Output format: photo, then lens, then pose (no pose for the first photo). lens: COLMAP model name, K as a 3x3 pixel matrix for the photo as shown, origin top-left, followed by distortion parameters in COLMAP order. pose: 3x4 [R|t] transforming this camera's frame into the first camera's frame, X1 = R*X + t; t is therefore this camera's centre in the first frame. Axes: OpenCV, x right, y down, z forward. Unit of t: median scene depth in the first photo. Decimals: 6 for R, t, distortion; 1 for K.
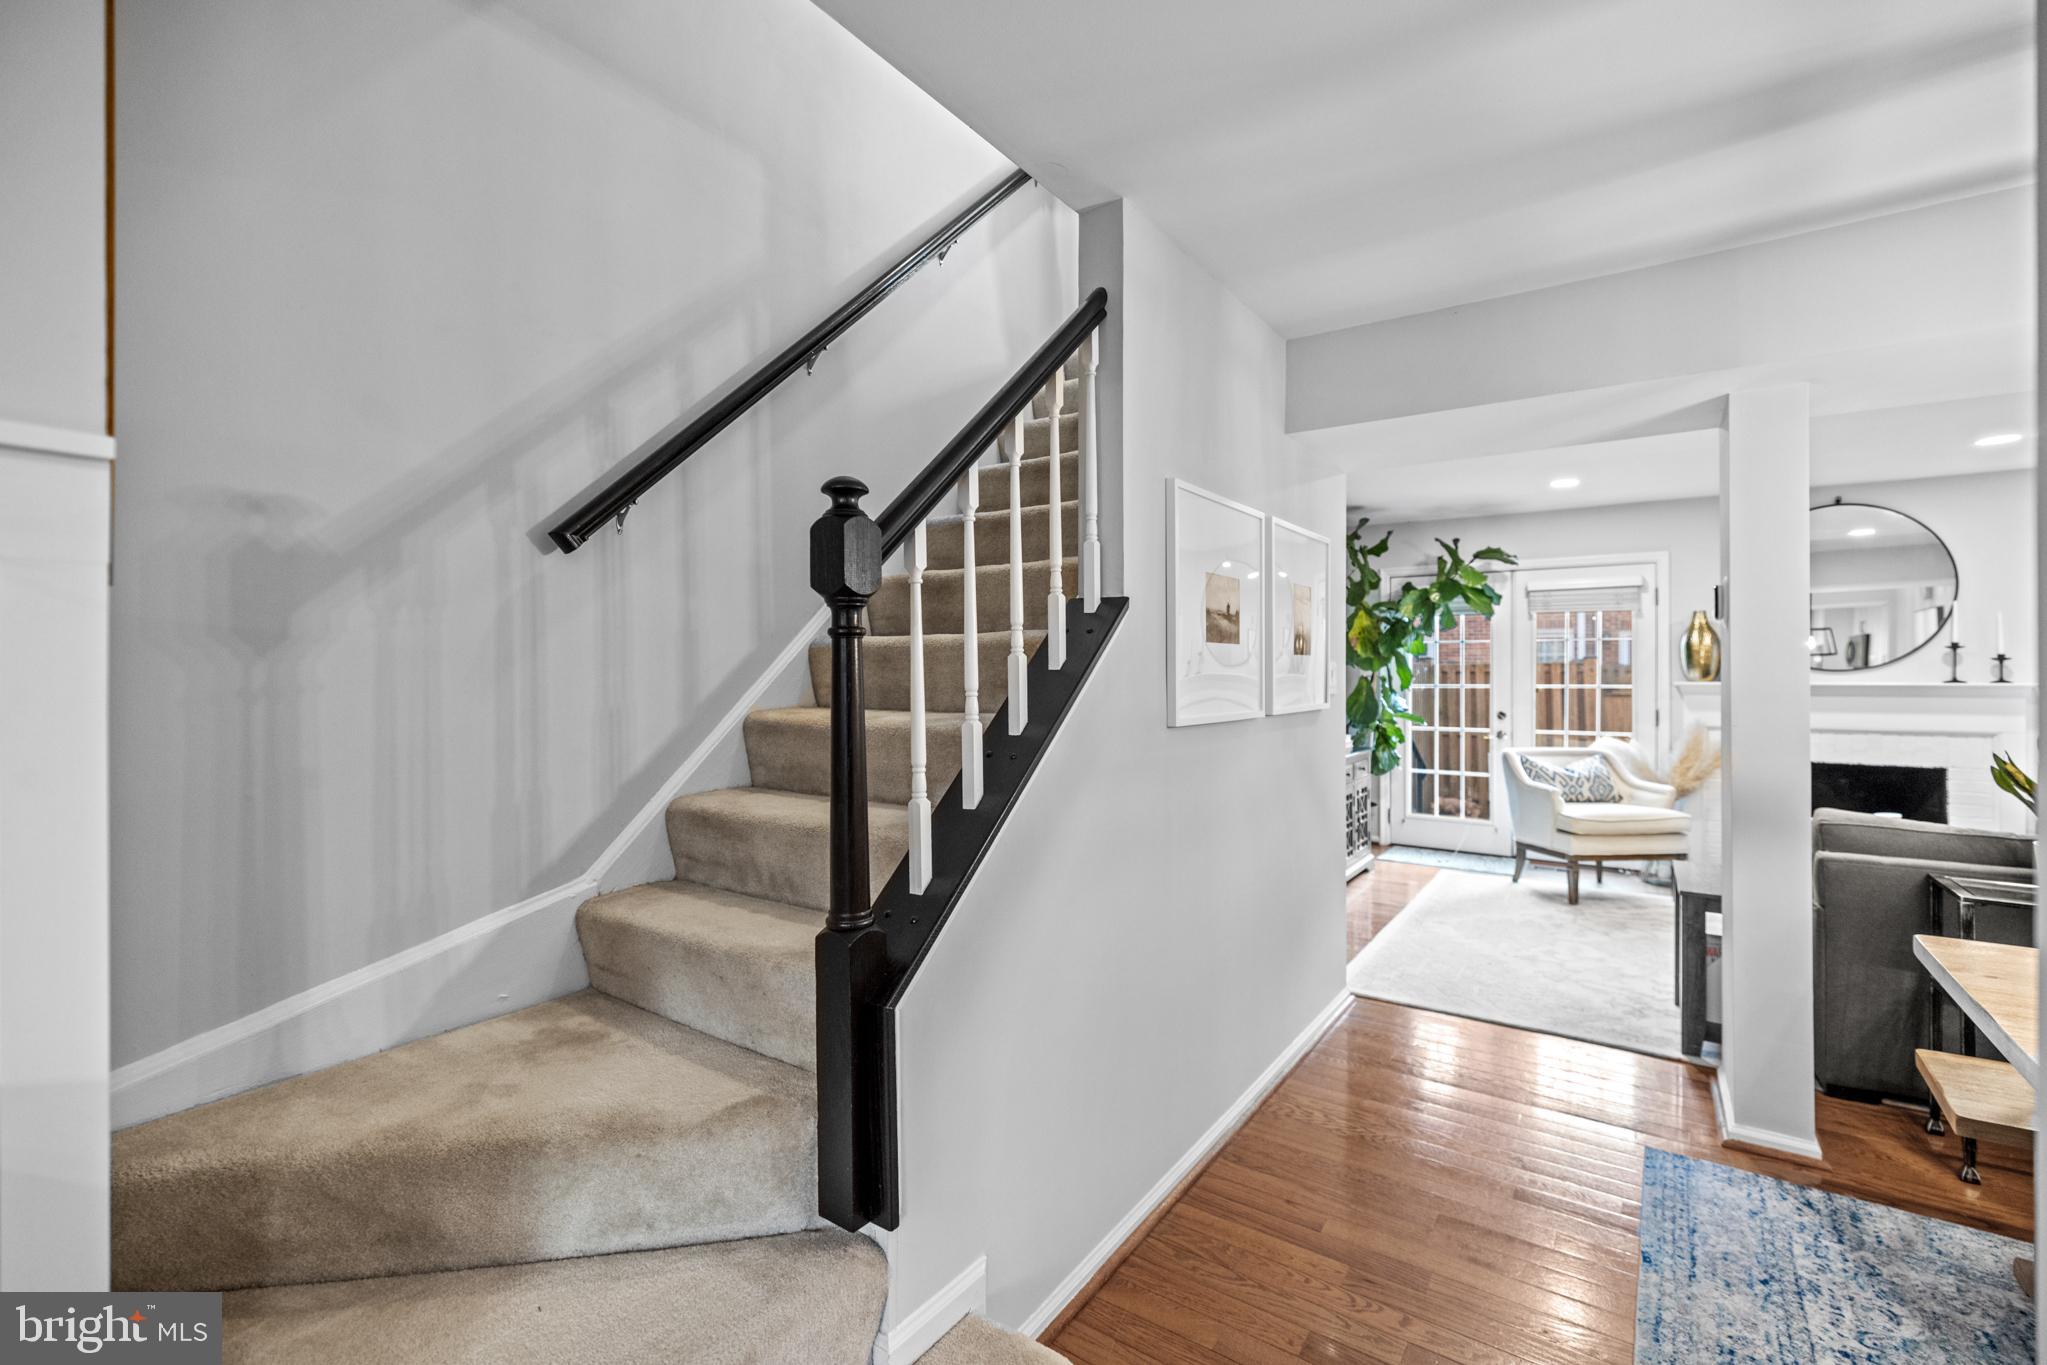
lens RADIAL K [[890.1, 0, 1020.7], [0, 890.1, 667.6], [0, 0, 1]] dist [0.001934, 0.000969]
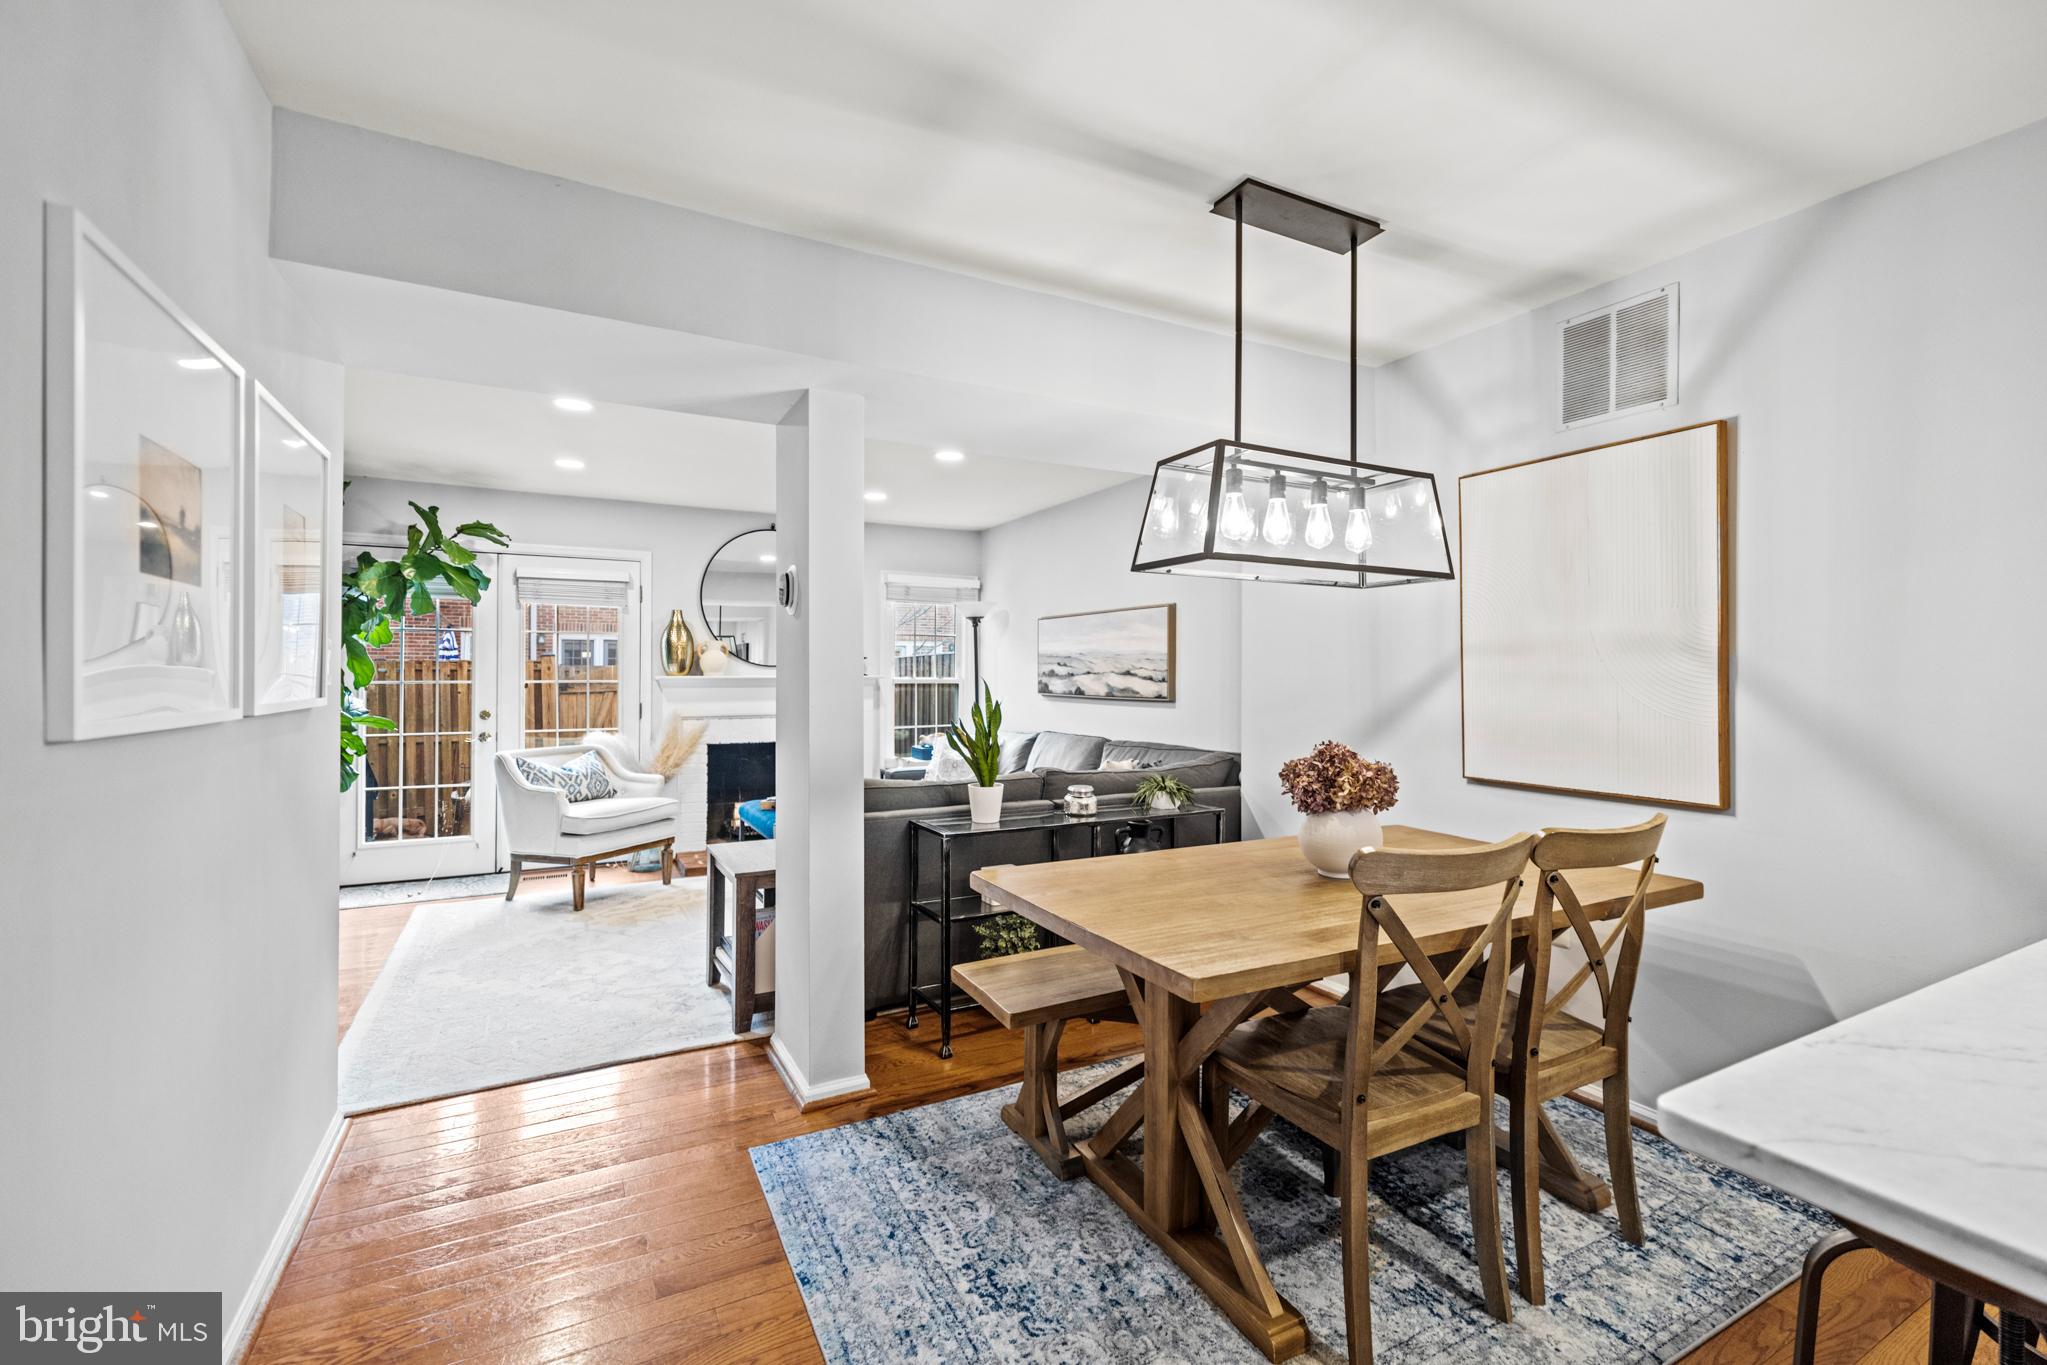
lens RADIAL K [[890.1, 0, 1029.8], [0, 890.1, 668.0], [0, 0, 1]] dist [0.001934, 0.000969]
pose [[0.449206, 0.007622, 0.893396, -0.019511], [-0.004113, 0.999971, -0.006463, 0.026060], [-0.893419, -0.000771, 0.449224, 0.299018]]
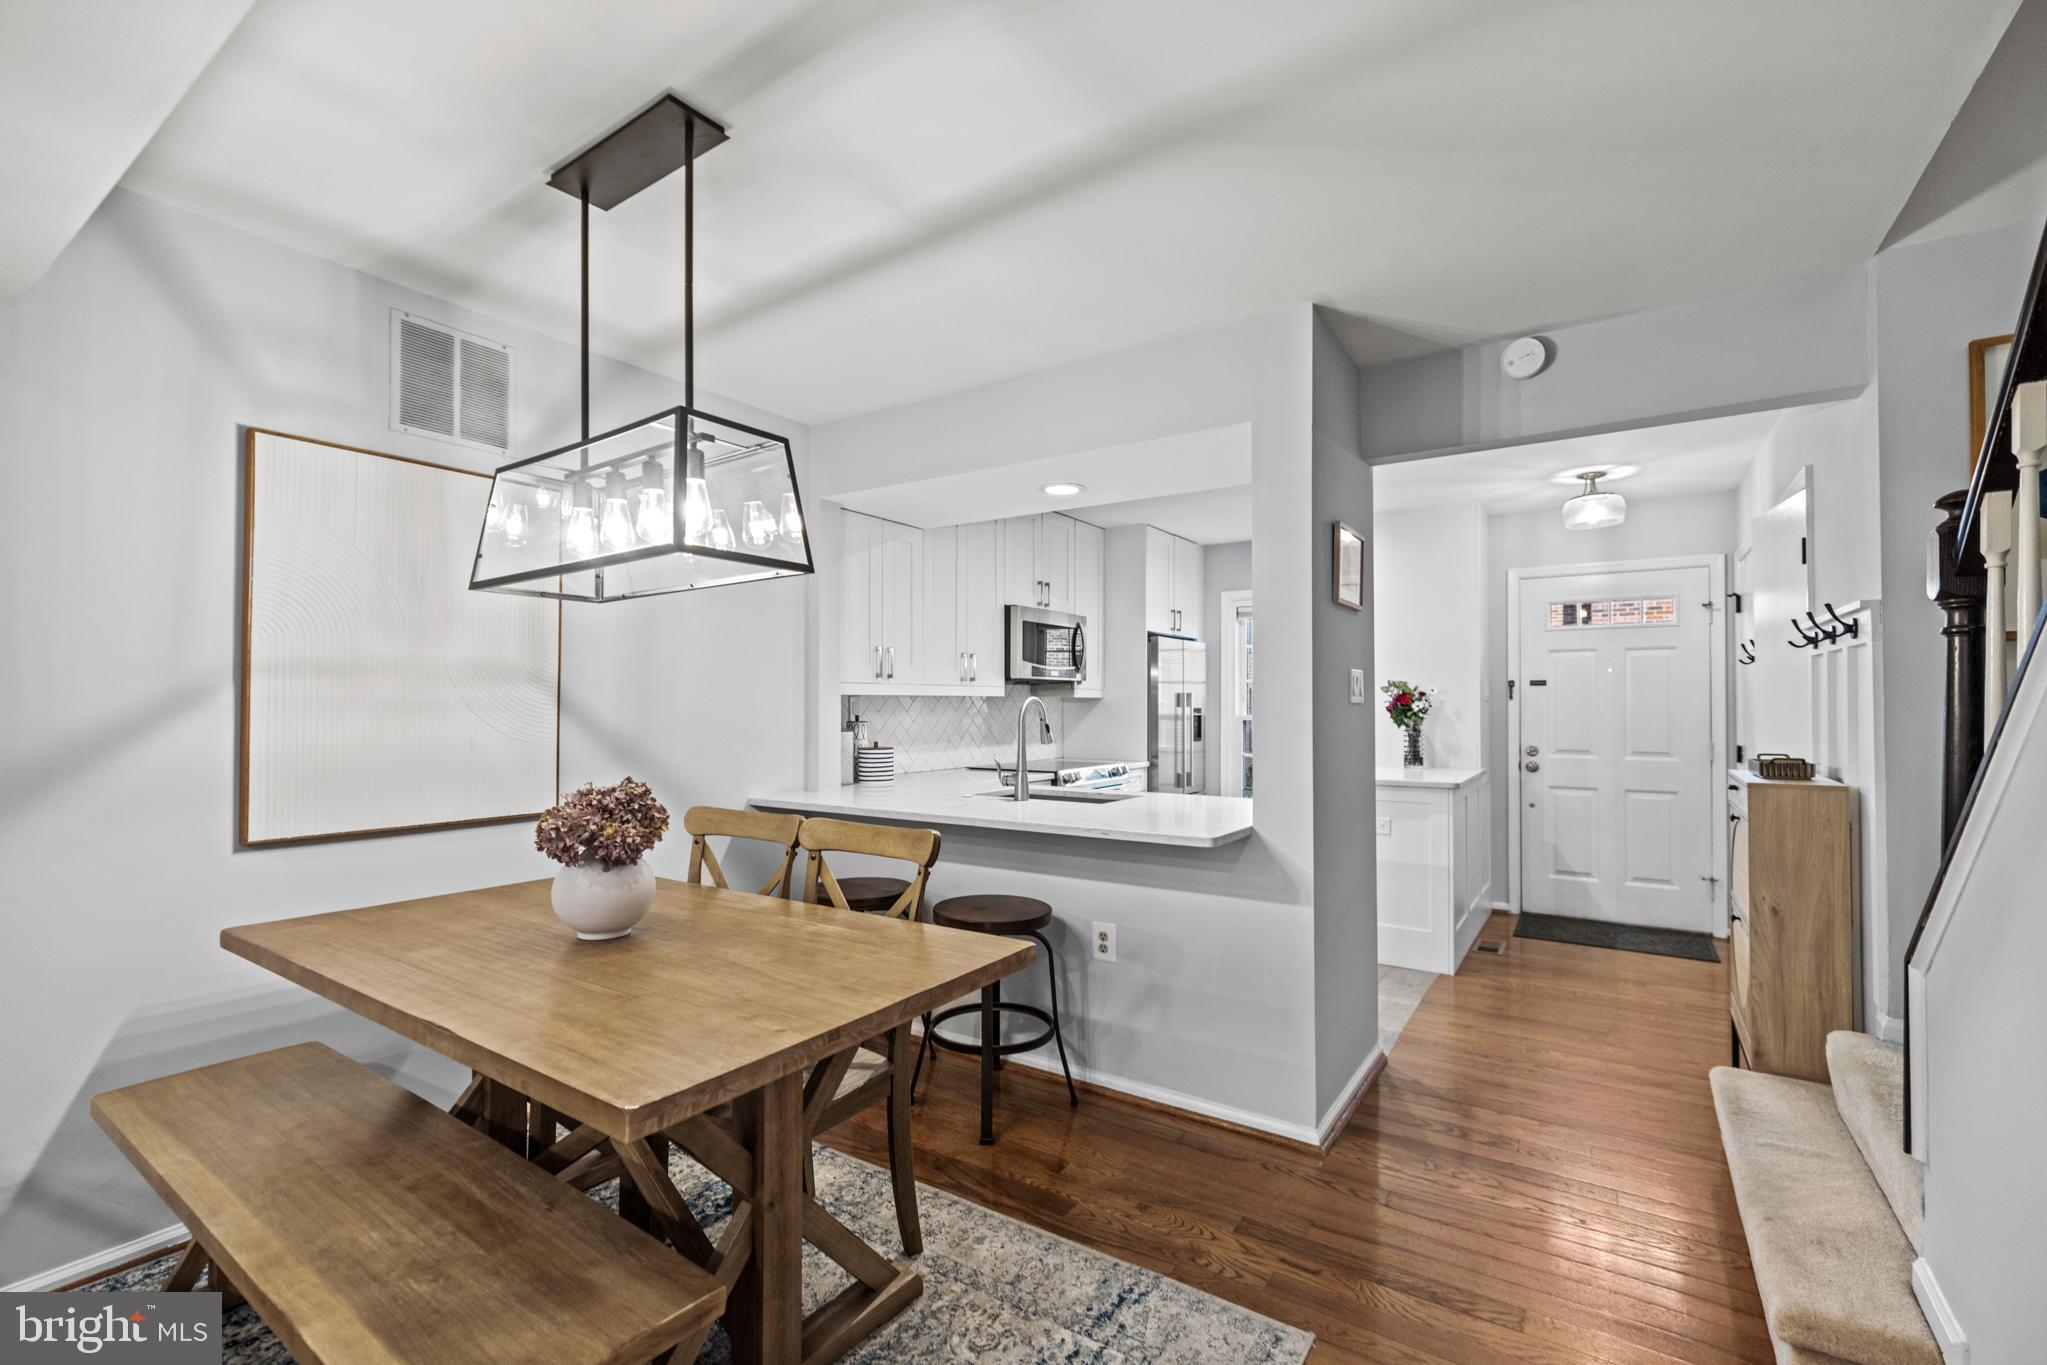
lens RADIAL K [[890.1, 0, 1021.2], [0, 890.1, 695.2], [0, 0, 1]] dist [0.001934, 0.000969]
pose [[-0.999583, 0.000920, -0.028876, 0.579049], [0.001329, 0.999899, -0.014161, 0.032185], [0.028860, -0.014194, -0.999483, 1.191962]]
